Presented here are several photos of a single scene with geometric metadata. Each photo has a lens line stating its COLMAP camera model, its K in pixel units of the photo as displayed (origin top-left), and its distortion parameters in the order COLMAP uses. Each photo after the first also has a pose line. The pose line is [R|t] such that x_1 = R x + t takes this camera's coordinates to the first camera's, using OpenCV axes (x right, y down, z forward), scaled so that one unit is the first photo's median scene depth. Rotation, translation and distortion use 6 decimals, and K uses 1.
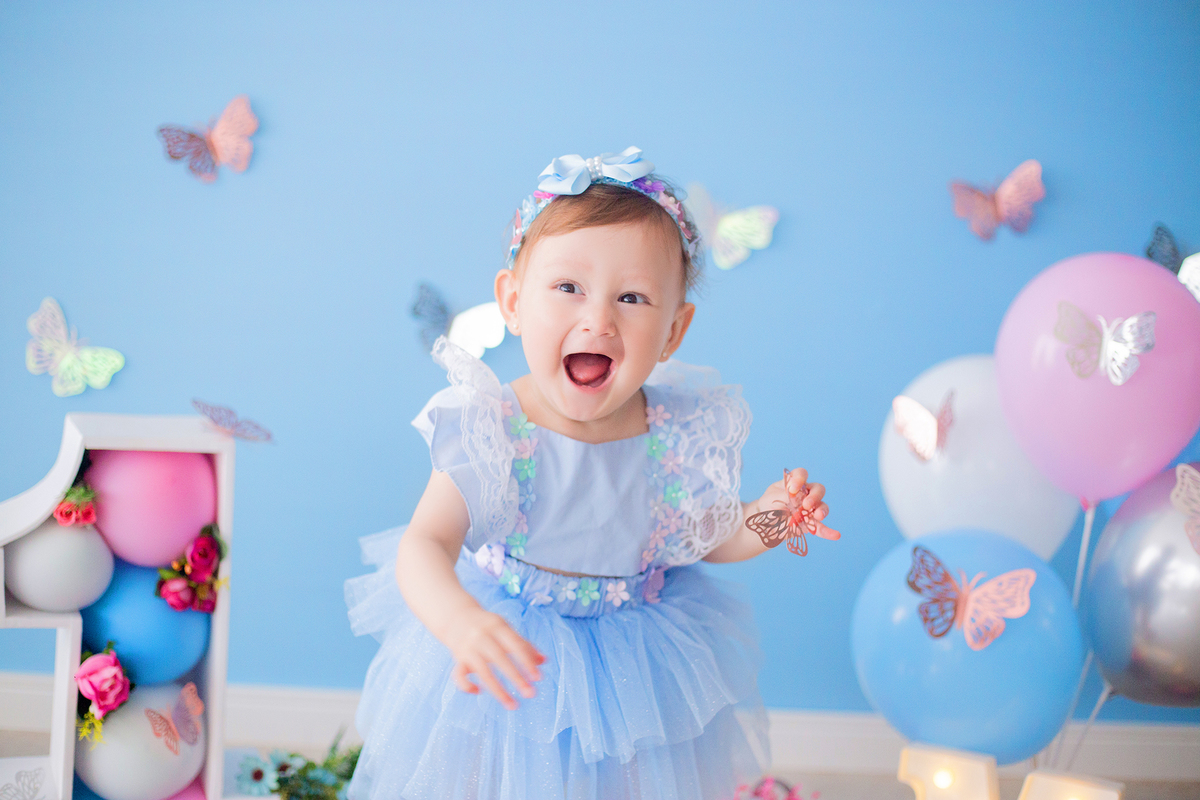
lens RADIAL K [[1759.4, 0, 591.7], [0, 1759.4, 407.8], [0, 0, 1]] dist [-0.104231, -0.087155]
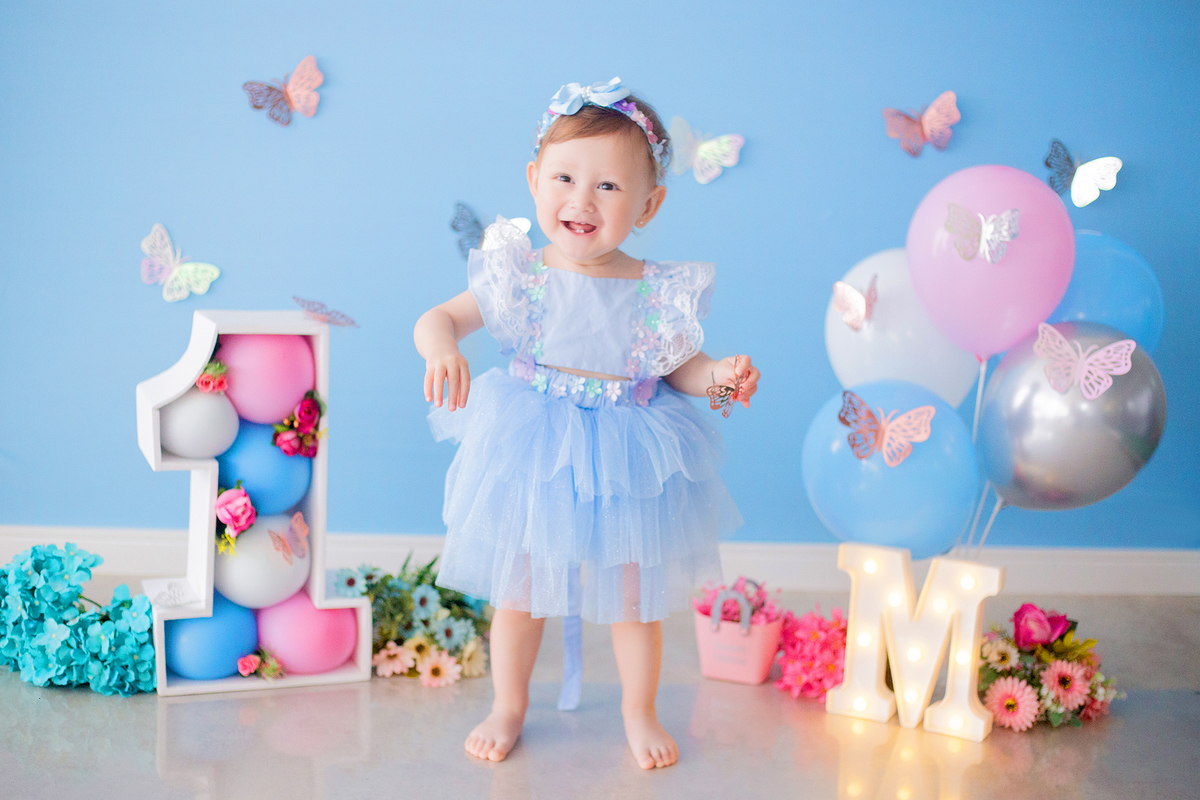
lens RADIAL K [[1759.4, 0, 591.7], [0, 1759.4, 407.8], [0, 0, 1]] dist [-0.104231, -0.087155]
pose [[0.999636, -0.026339, -0.005859, 0.000581], [0.026581, 0.998590, 0.045961, 0.025179], [0.004640, -0.046100, 0.998926, -0.324339]]
